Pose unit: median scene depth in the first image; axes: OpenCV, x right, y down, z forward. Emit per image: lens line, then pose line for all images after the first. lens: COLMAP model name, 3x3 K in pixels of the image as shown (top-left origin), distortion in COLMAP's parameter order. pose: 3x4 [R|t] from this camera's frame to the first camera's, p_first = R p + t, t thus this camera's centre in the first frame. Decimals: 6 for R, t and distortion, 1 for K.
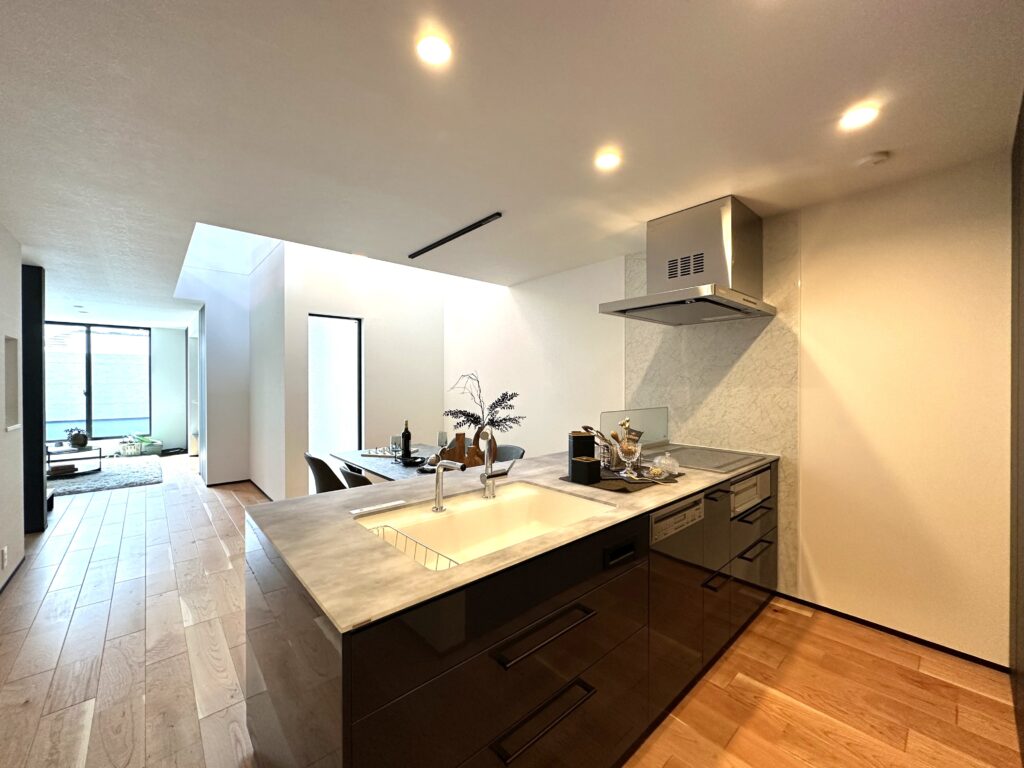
lens RADIAL K [[405.5, 0, 511.4], [0, 405.5, 385.2], [0, 0, 1]] dist [-0.007356, 0.001018]
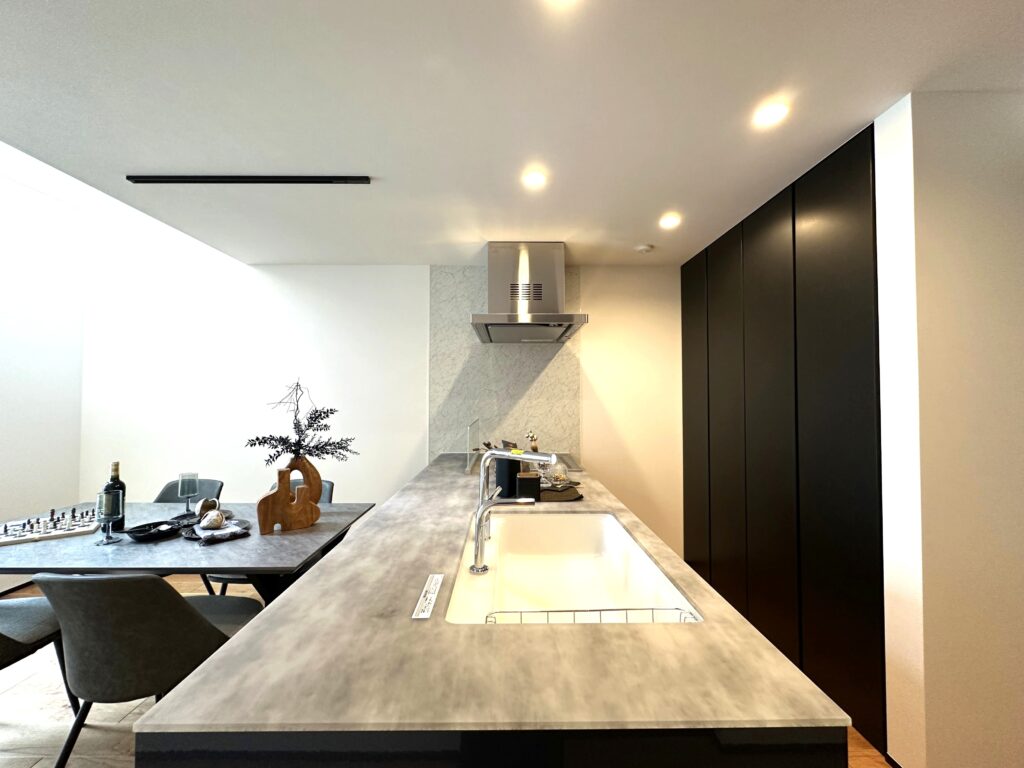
lens RADIAL K [[405.5, 0, 511.8], [0, 405.5, 385.8], [0, 0, 1]] dist [-0.007356, 0.001018]
pose [[0.660286, 0.019077, 0.750772, -0.390608], [0.003807, 0.999579, -0.028748, -0.001521], [-0.751004, 0.021840, 0.659936, 0.265435]]
